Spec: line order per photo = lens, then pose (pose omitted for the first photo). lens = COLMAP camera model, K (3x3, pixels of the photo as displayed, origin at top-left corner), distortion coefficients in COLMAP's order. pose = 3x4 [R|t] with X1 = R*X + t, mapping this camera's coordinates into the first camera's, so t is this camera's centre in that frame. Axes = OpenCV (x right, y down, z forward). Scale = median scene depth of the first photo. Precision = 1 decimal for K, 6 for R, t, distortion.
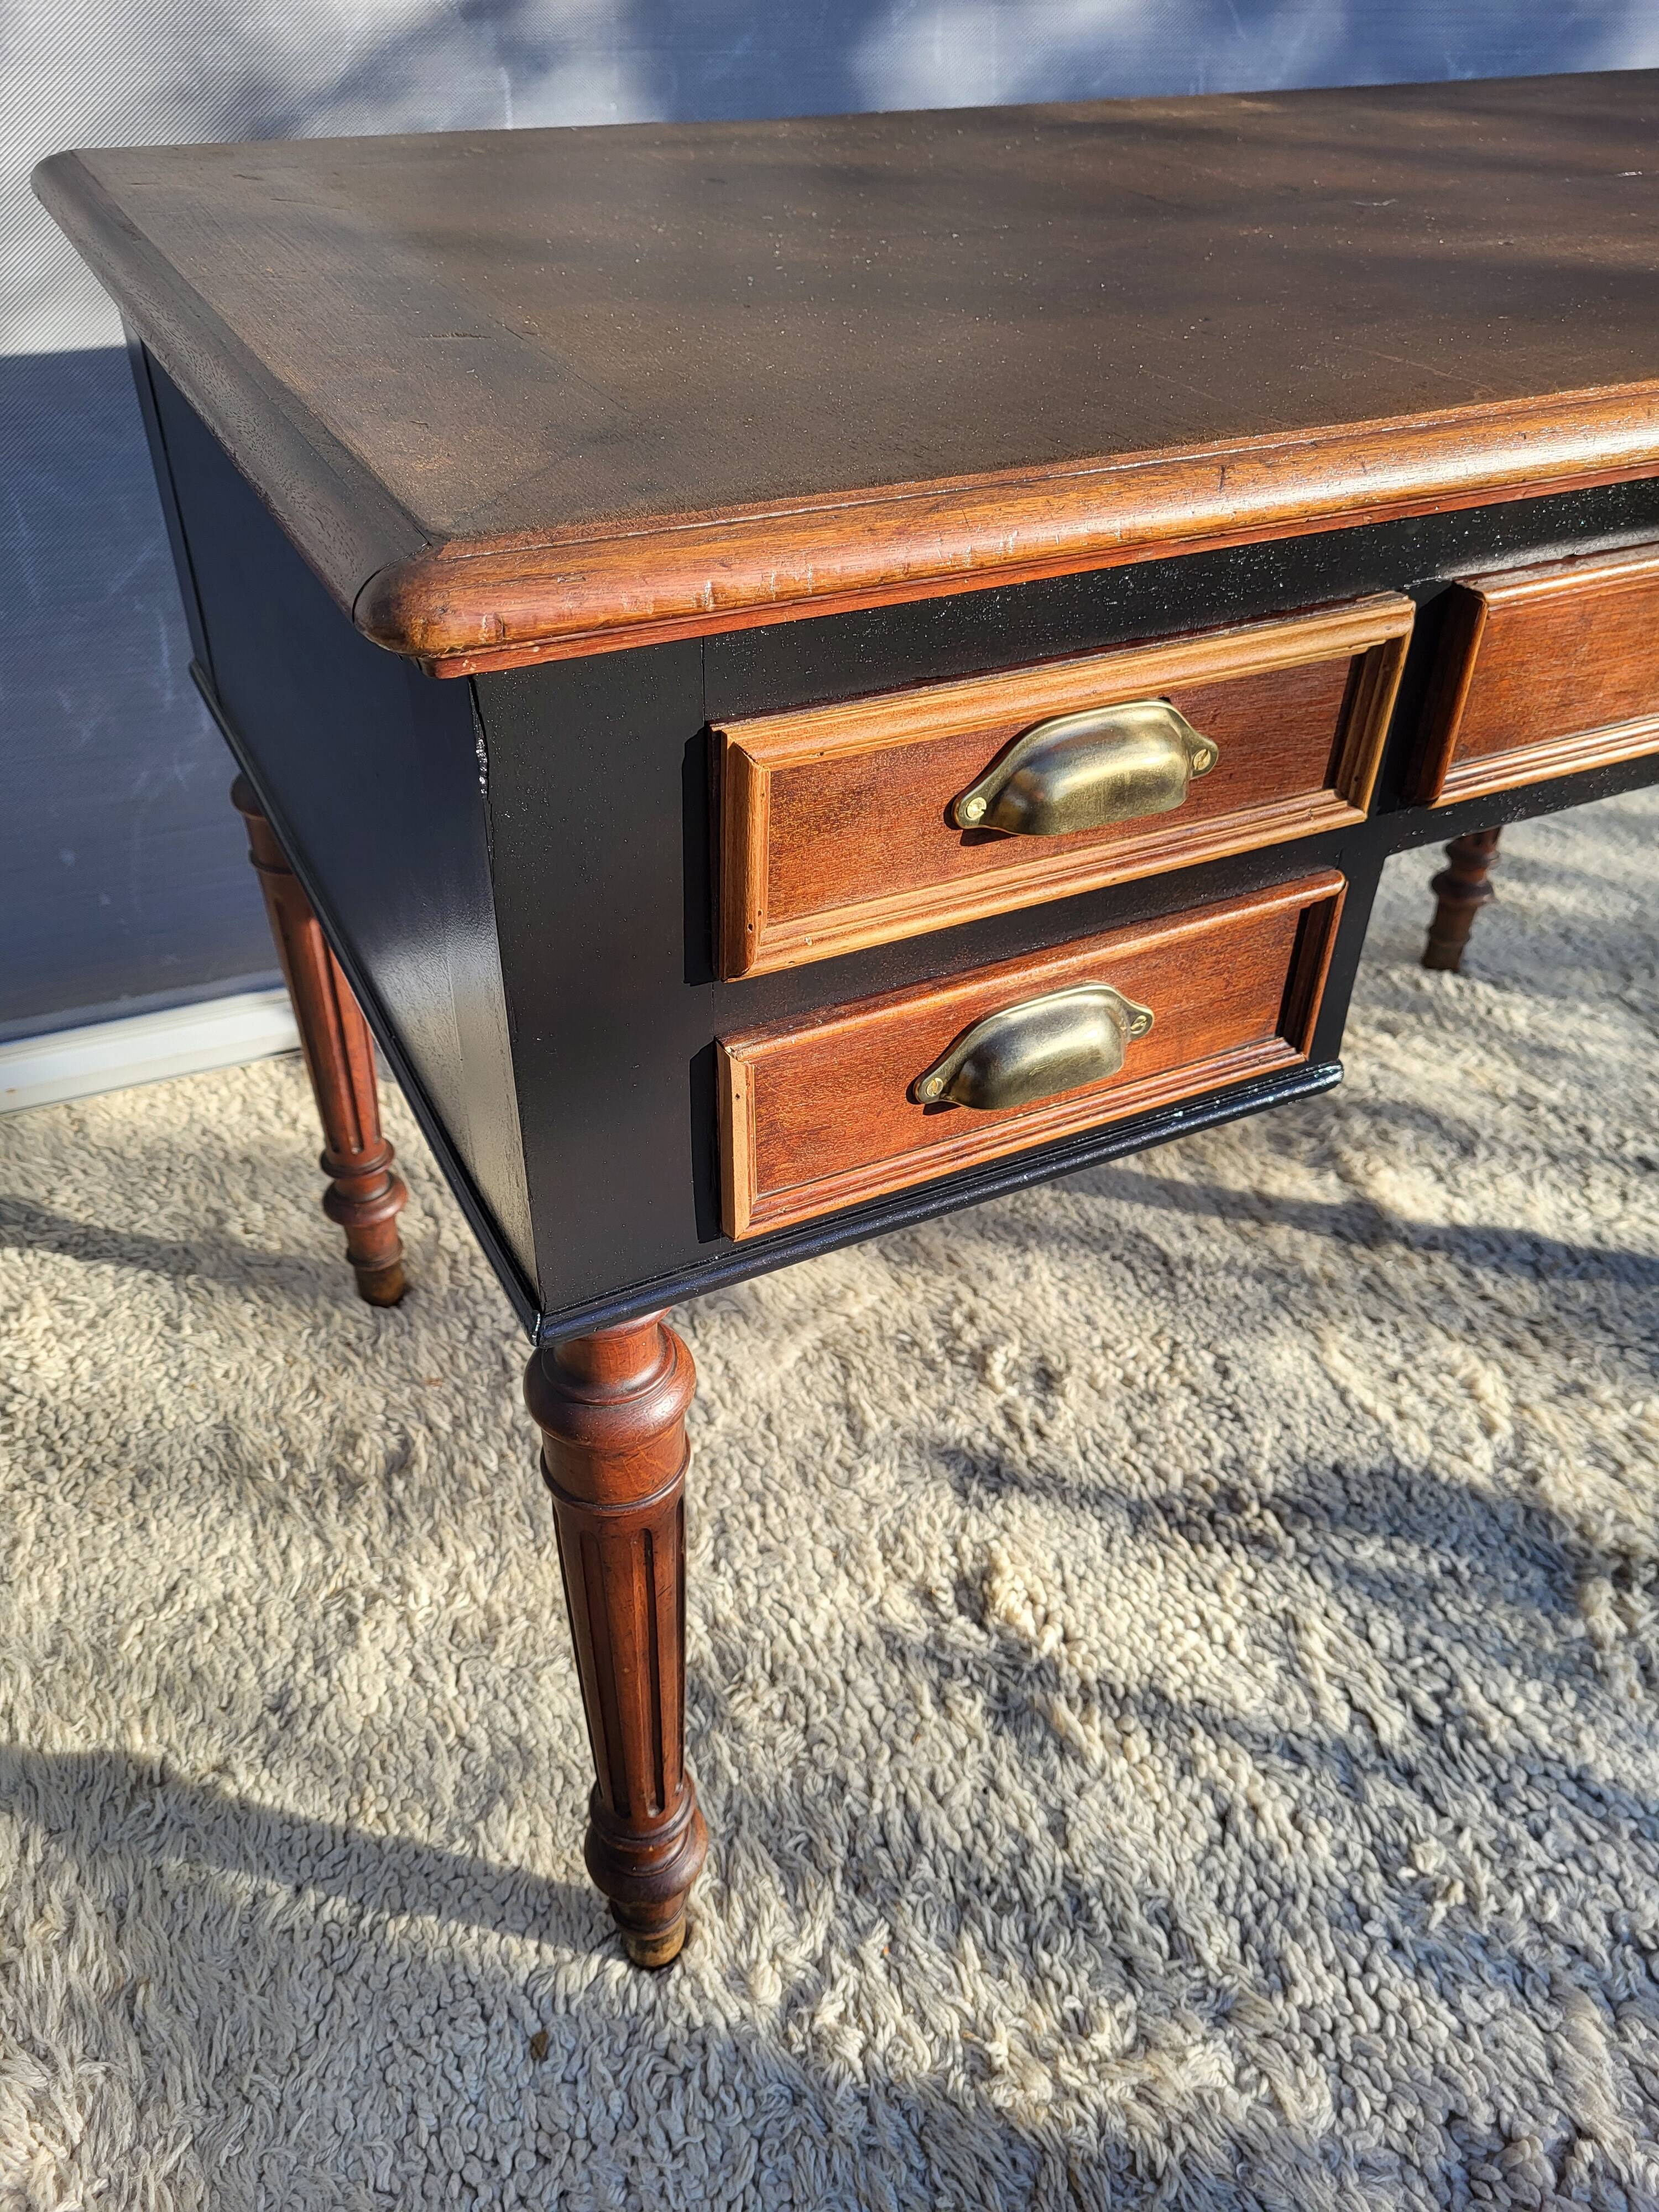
lens RADIAL K [[1694.8, 0, 824.1], [0, 1694.8, 1104.9], [0, 0, 1]] dist [0.035641, -0.023917]
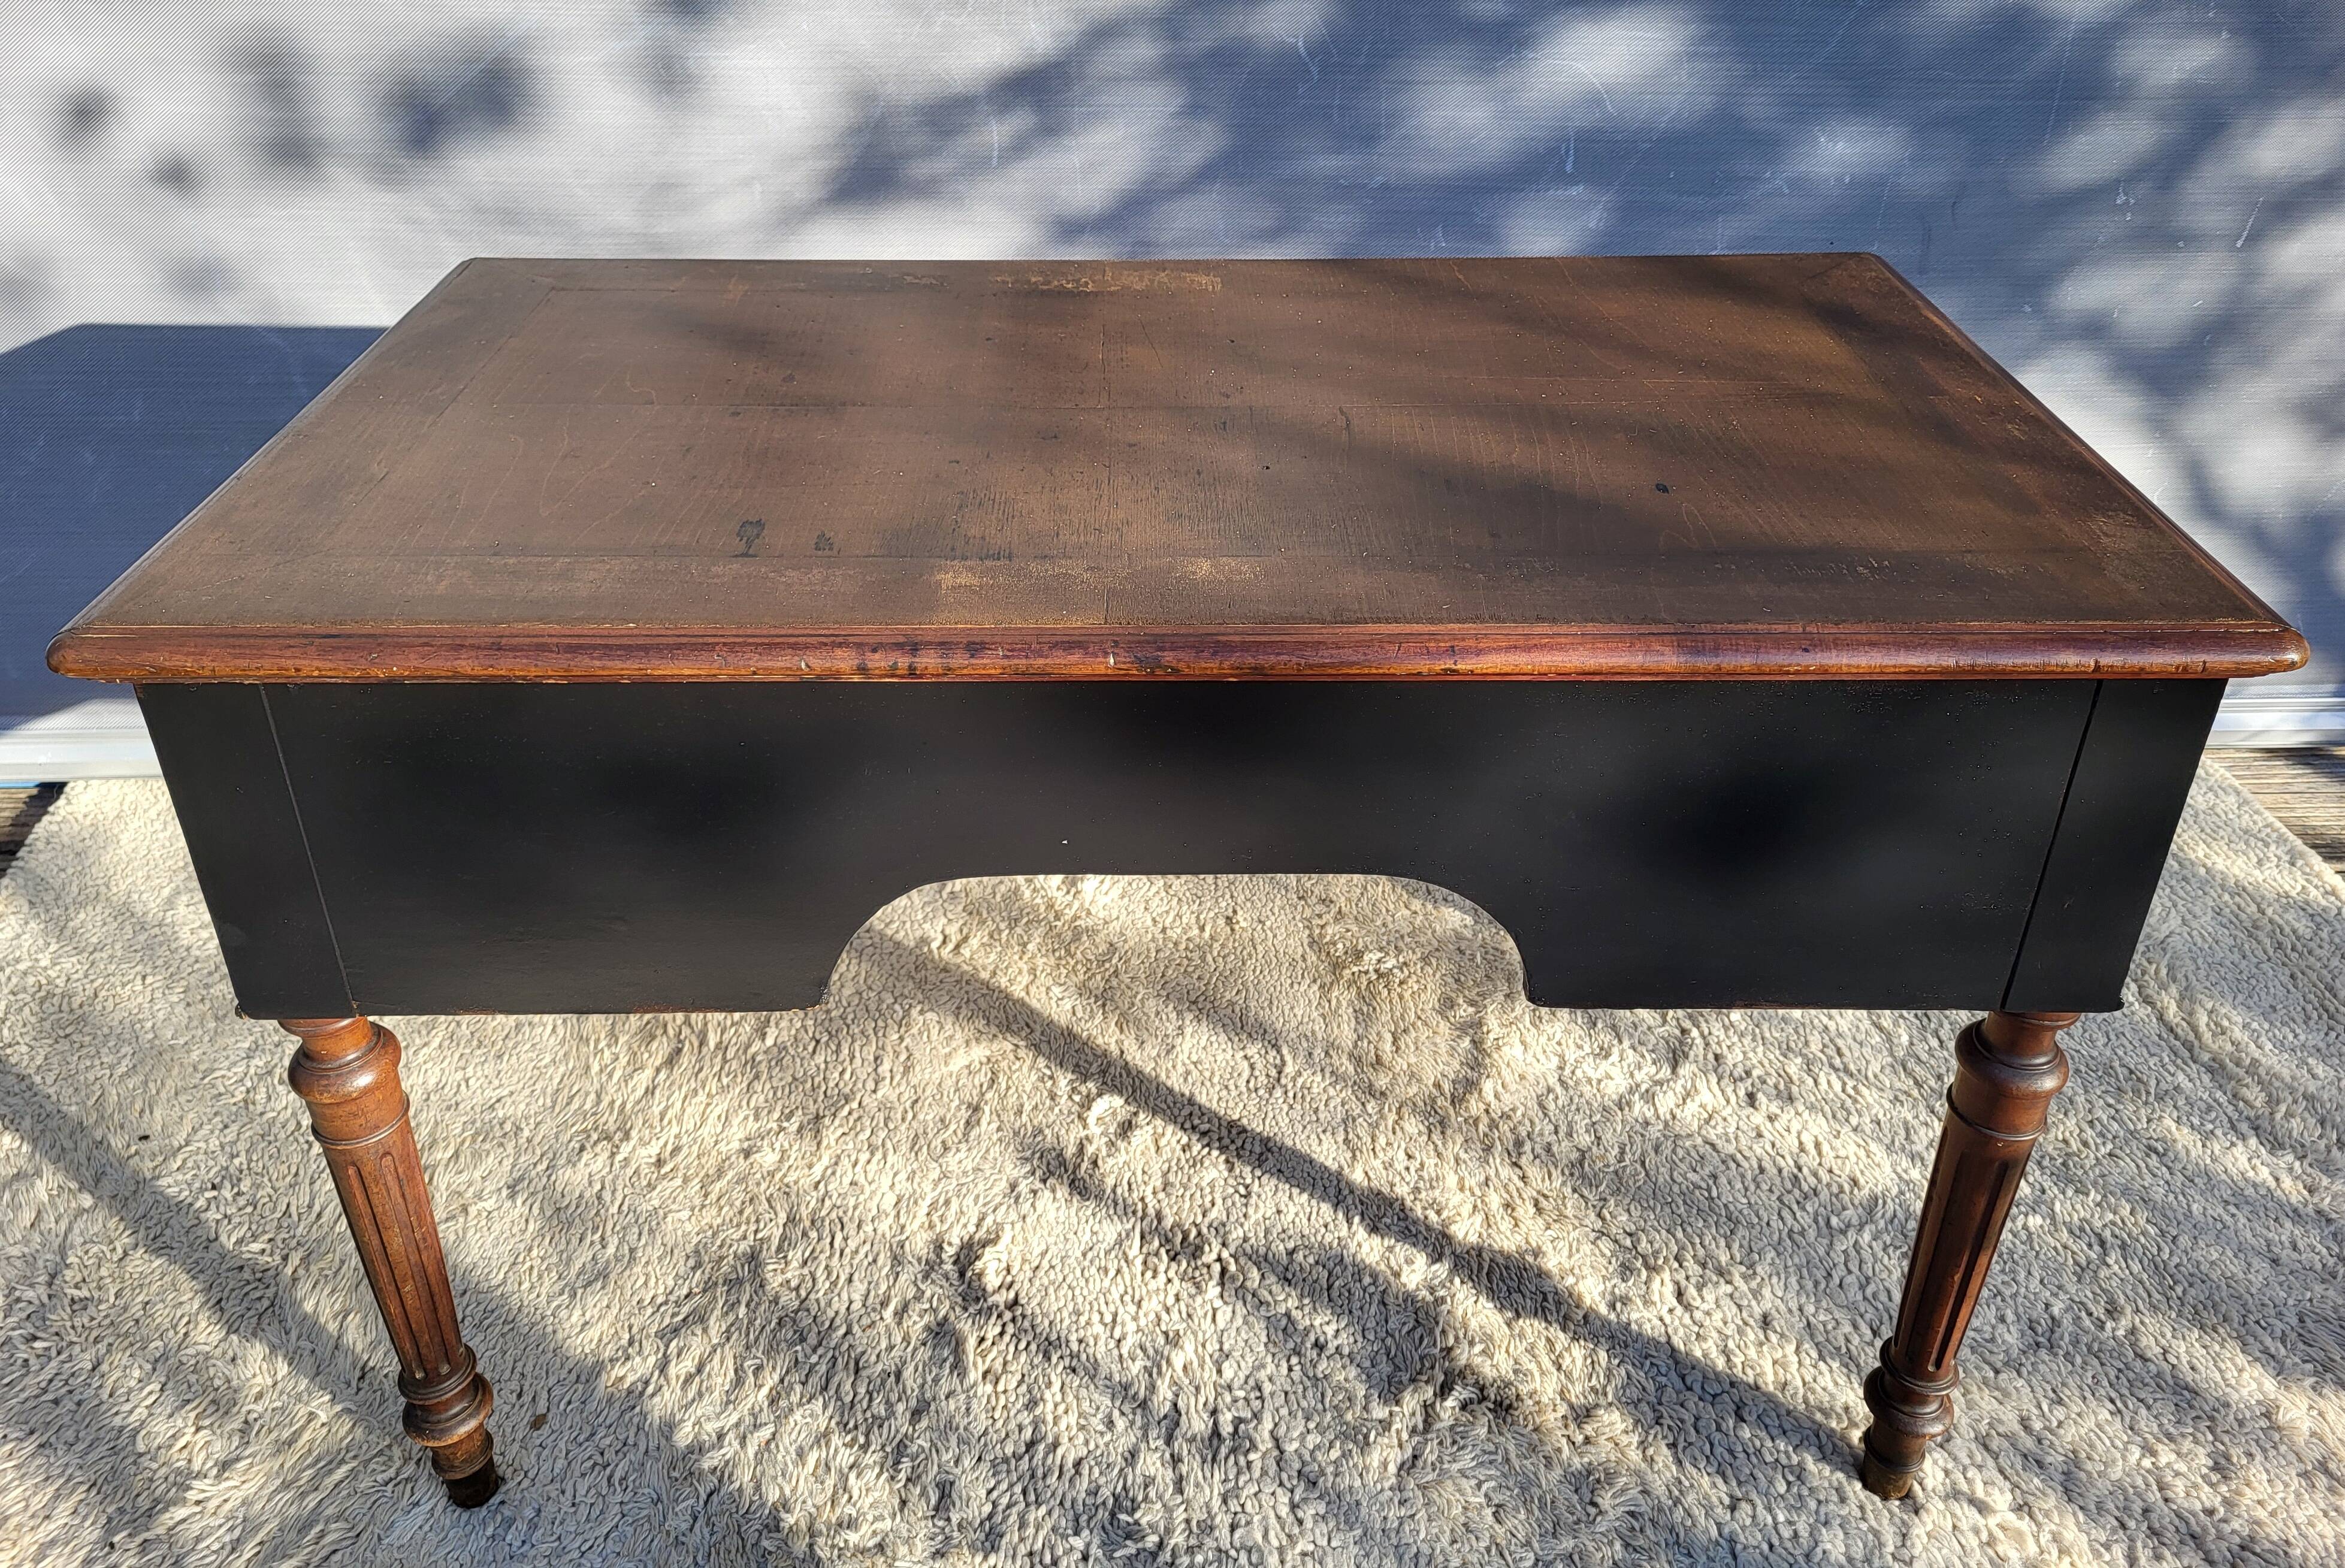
lens RADIAL K [[1833.0, 0, 1166.2], [0, 1833.0, 687.2], [0, 0, 1]] dist [0.044411, -0.021491]
pose [[0.926234, 0.181658, -0.330289, 0.655799], [-0.215140, 0.974249, -0.067485, -0.090487], [0.309524, 0.133565, 0.941464, -0.409891]]
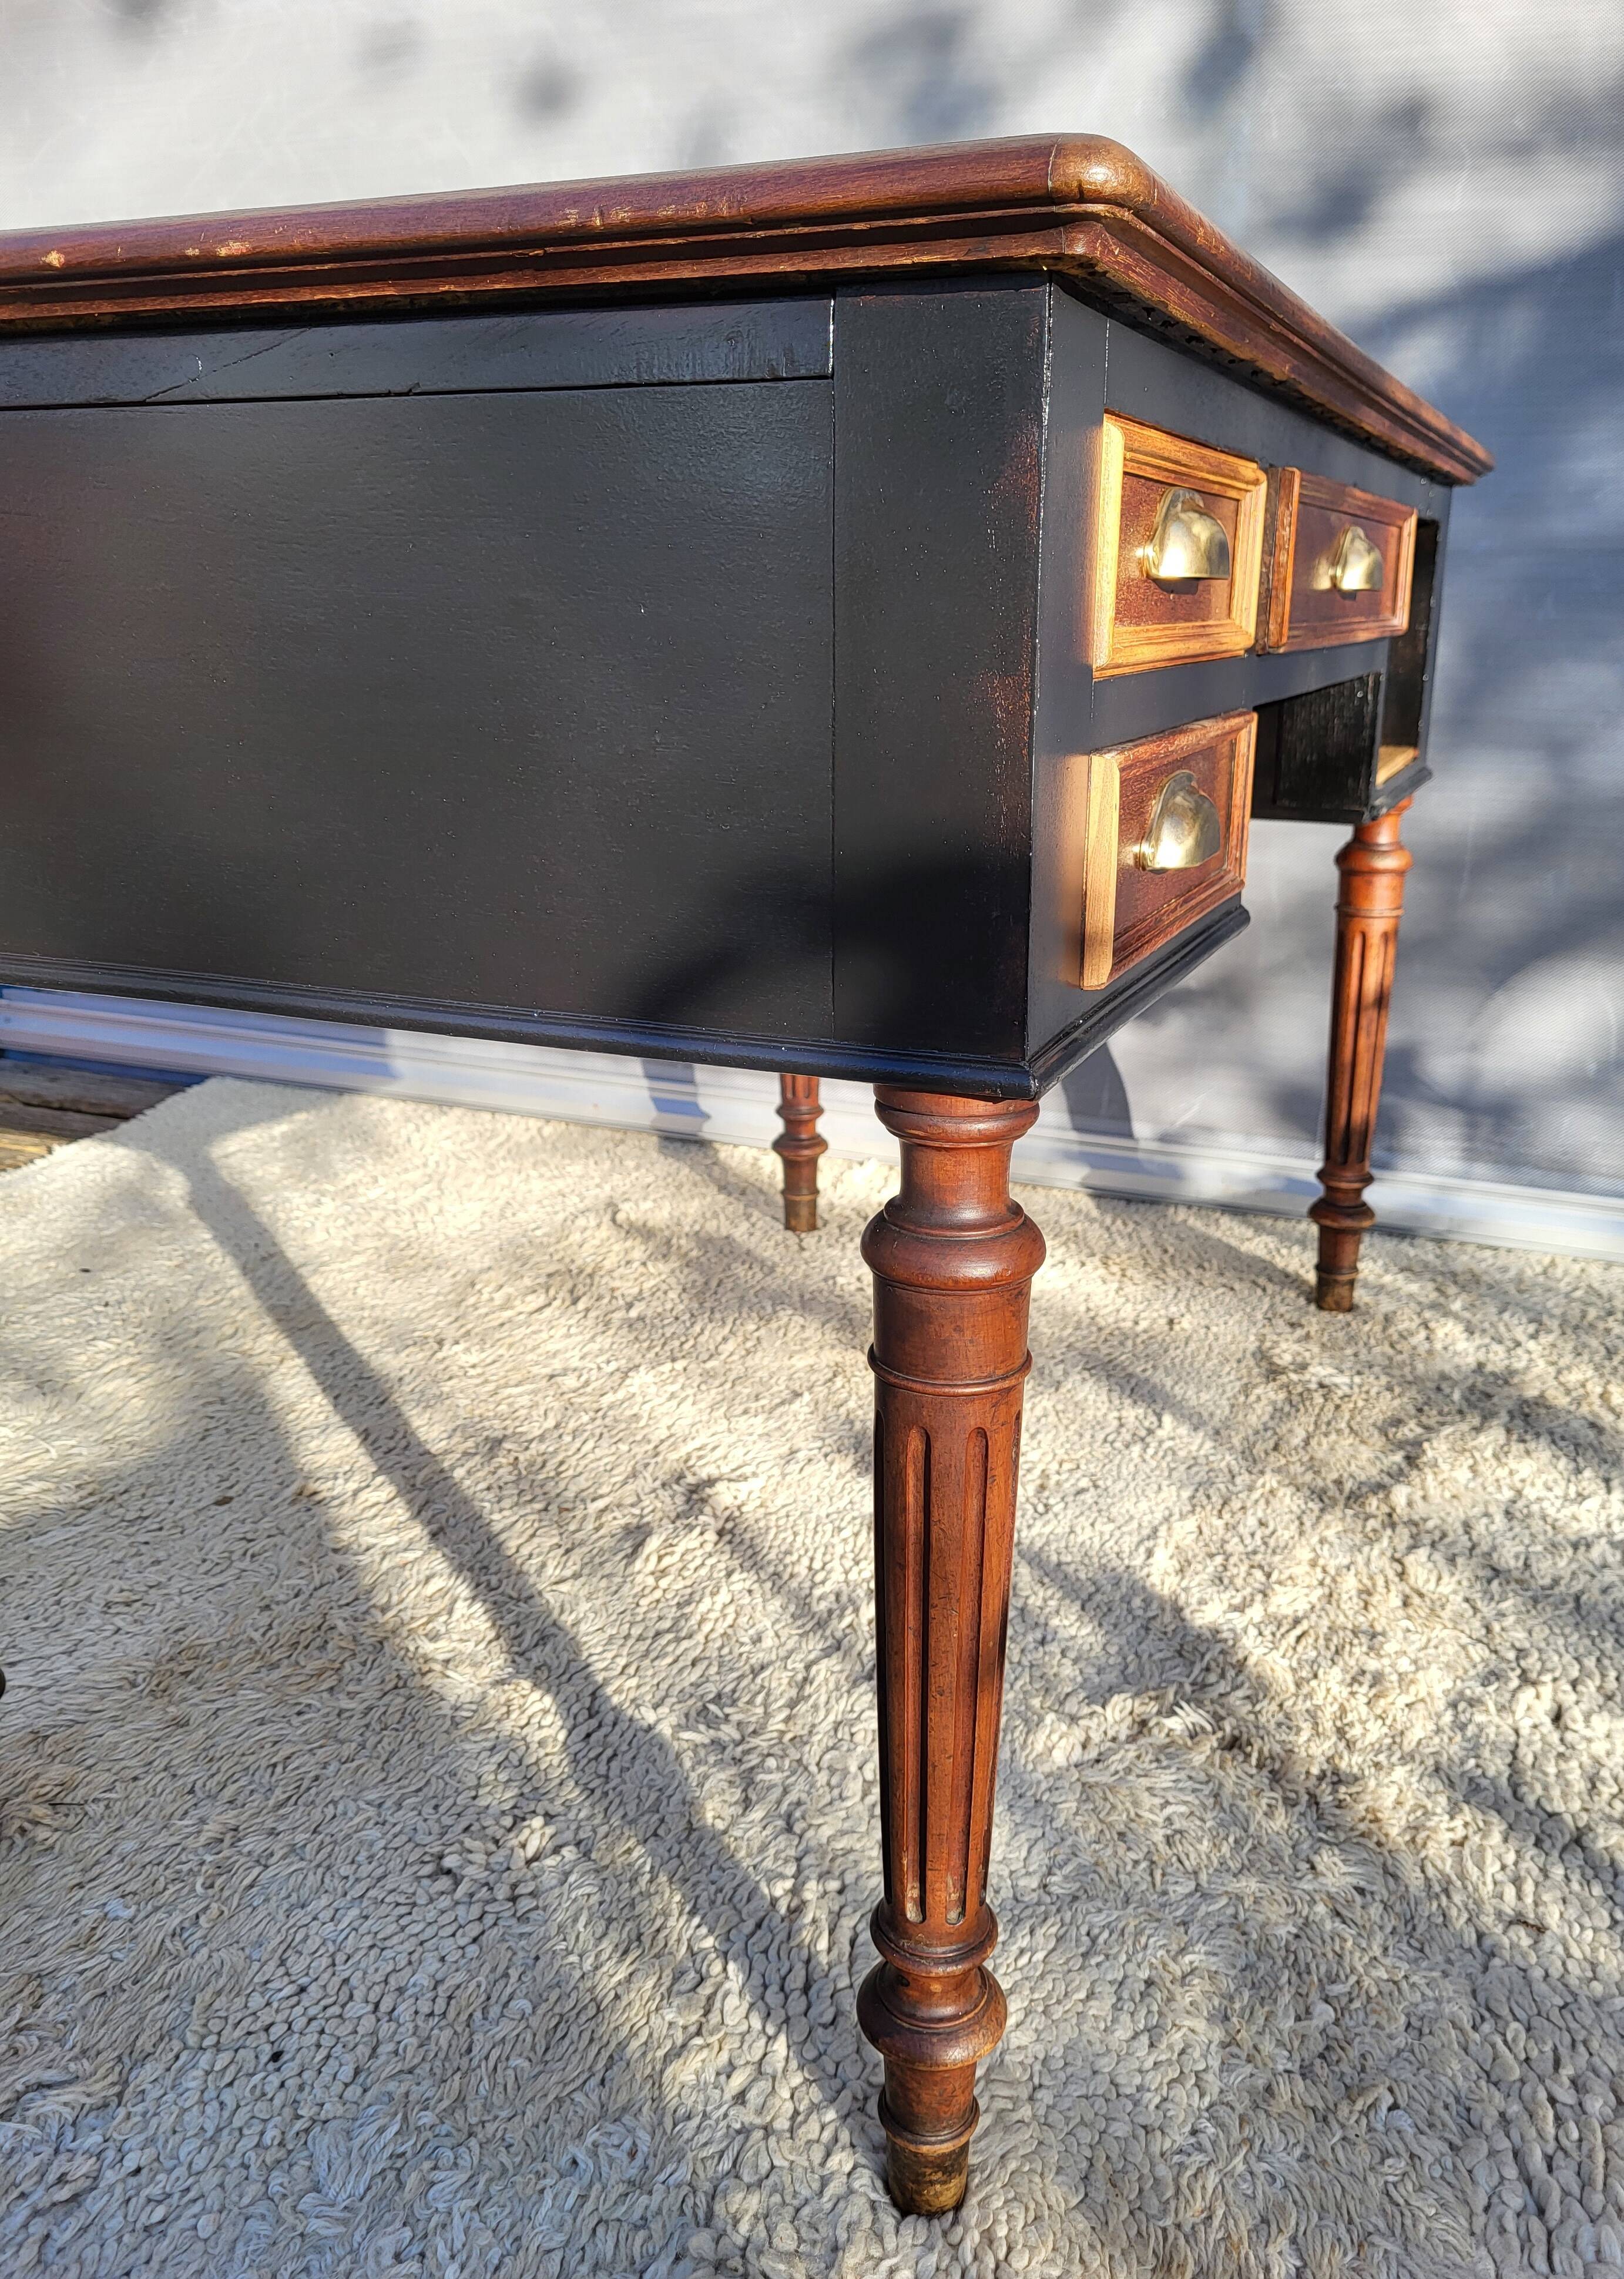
lens RADIAL K [[1803.1, 0, 846.9], [0, 1803.1, 1161.8], [0, 0, 1]] dist [0.031850, -0.020402]
pose [[0.692726, 0.209052, -0.690238, 1.008174], [-0.425713, 0.891069, -0.157369, 0.250508], [0.582151, 0.402857, 0.706263, 0.073536]]
